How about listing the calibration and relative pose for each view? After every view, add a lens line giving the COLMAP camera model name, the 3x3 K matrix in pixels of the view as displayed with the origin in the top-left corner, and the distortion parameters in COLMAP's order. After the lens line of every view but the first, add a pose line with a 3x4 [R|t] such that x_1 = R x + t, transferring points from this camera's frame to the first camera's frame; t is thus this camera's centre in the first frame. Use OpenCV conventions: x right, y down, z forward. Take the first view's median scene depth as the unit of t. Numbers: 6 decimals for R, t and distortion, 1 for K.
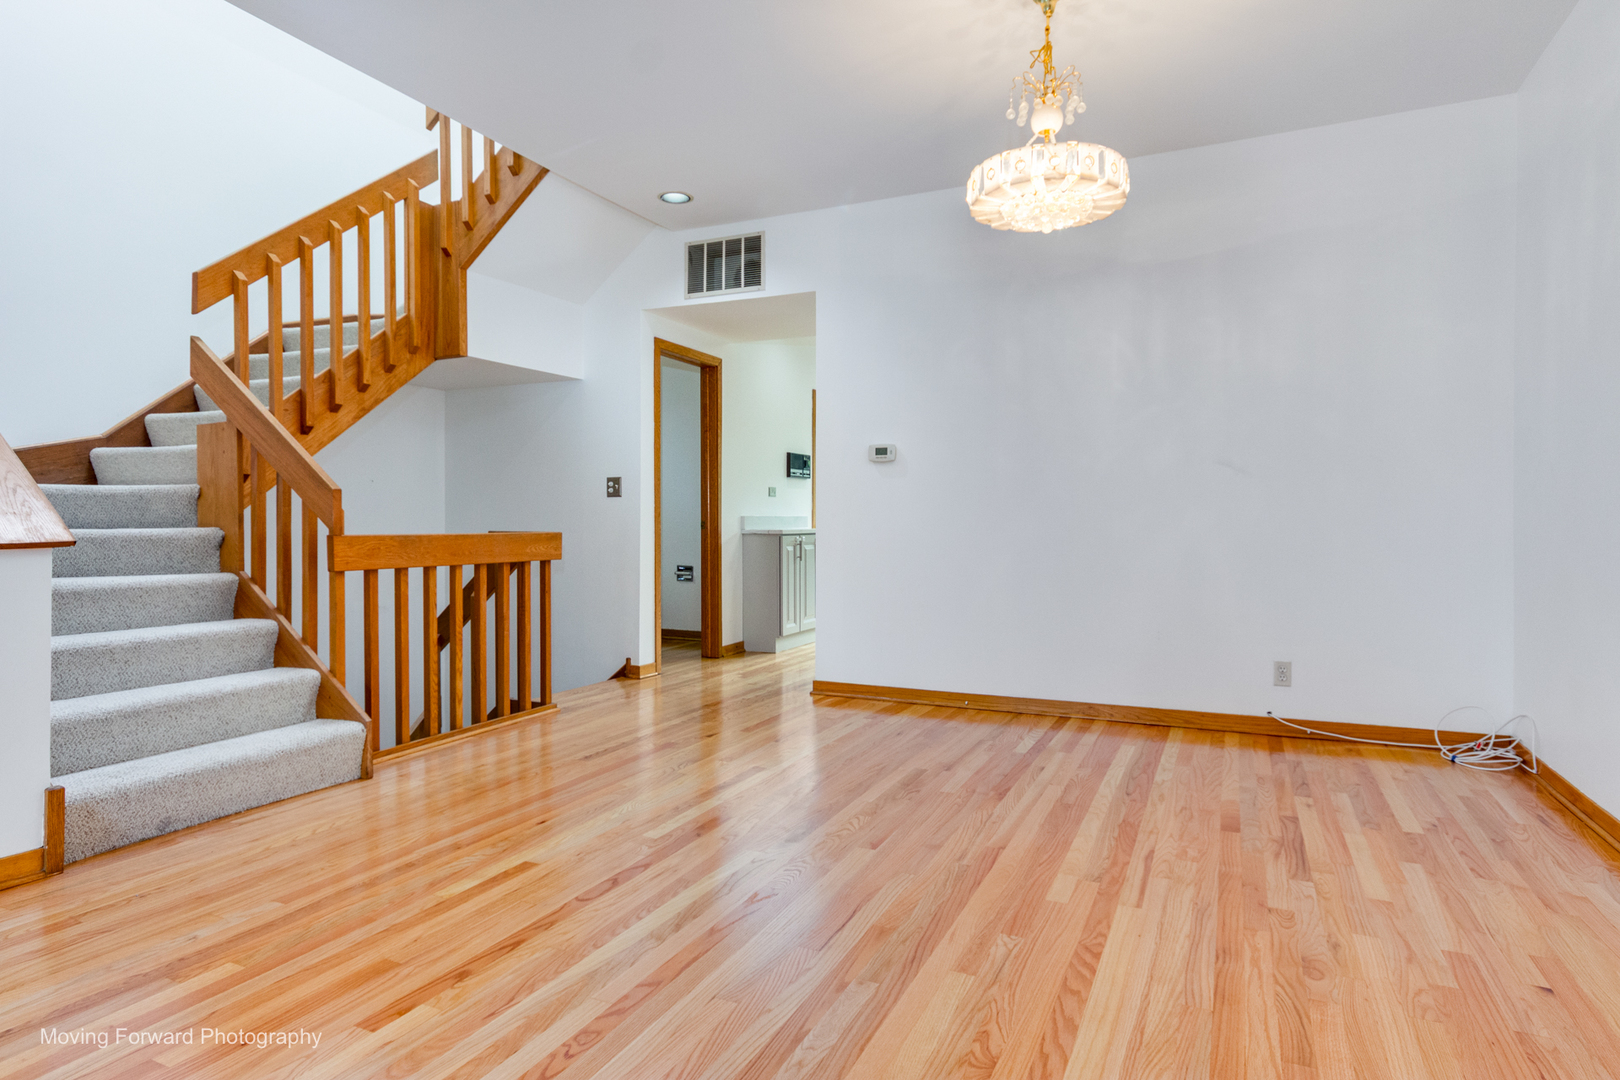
lens RADIAL K [[904.0, 0, 811.5], [0, 904.0, 533.1], [0, 0, 1]] dist [-0.001181, -0.000049]
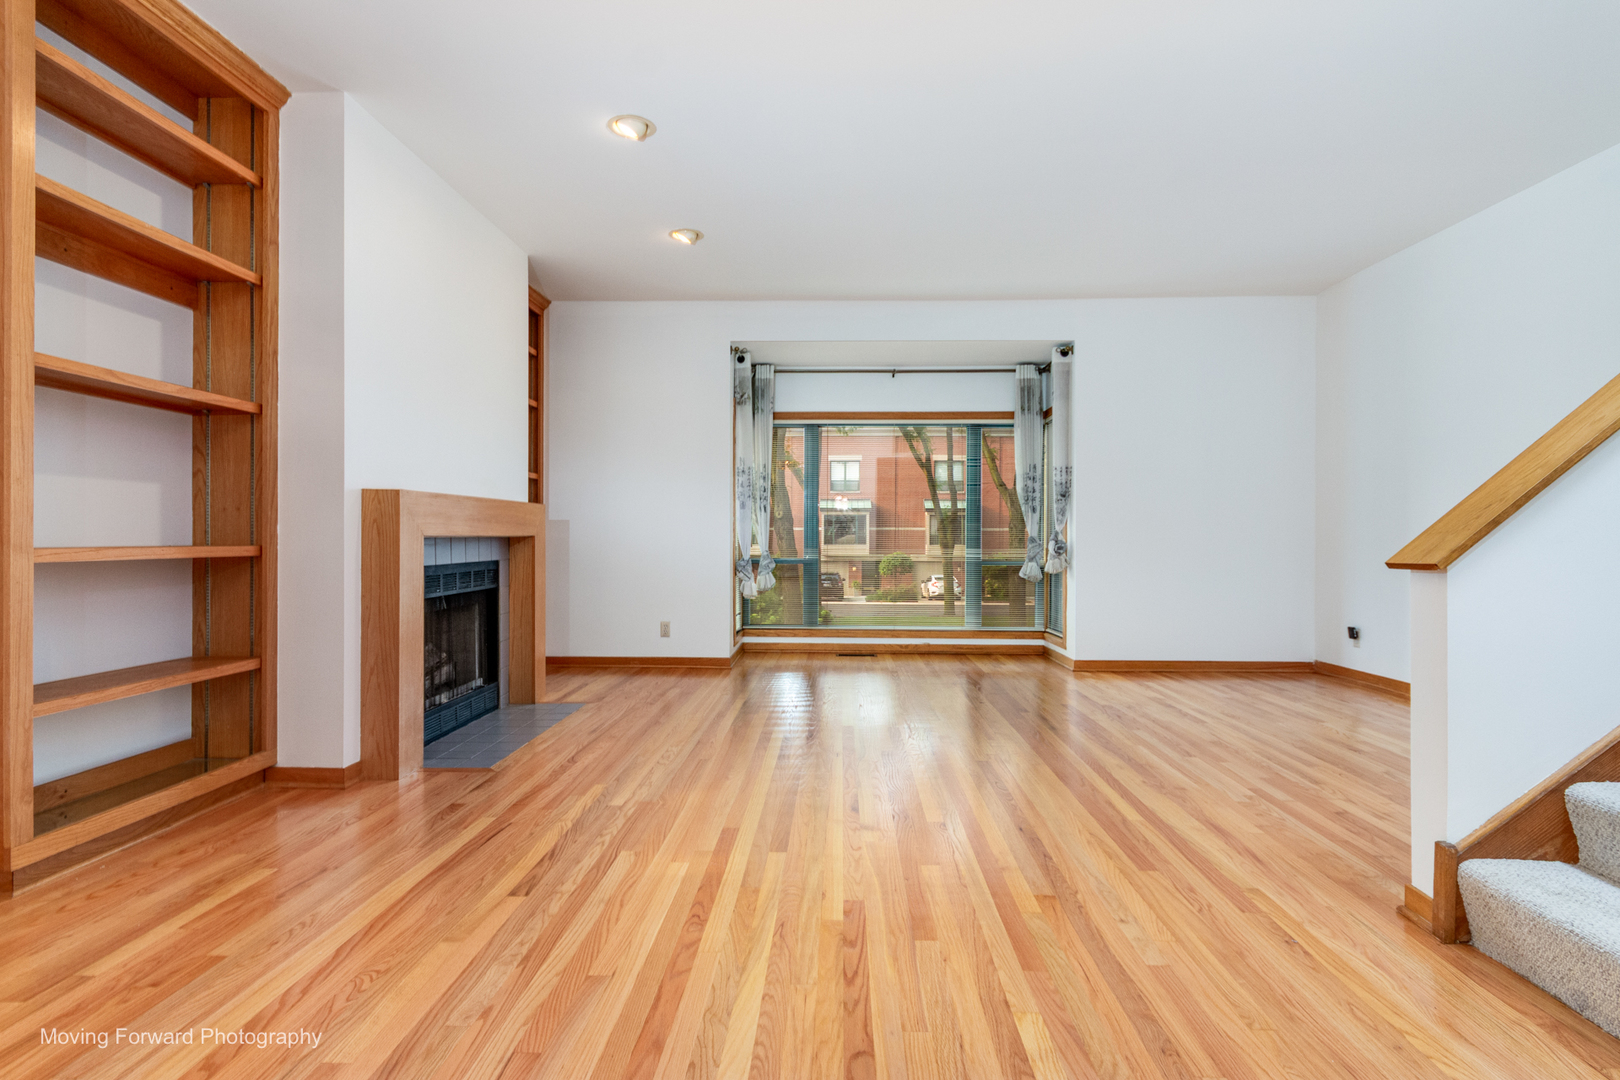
lens RADIAL K [[806.4, 0, 808.7], [0, 806.4, 535.5], [0, 0, 1]] dist [0.002970, -0.002313]
pose [[-0.922090, 0.000252, -0.386975, 0.041889], [-0.006463, 0.999850, 0.016051, -0.029238], [0.386921, 0.017301, -0.921950, 1.615532]]
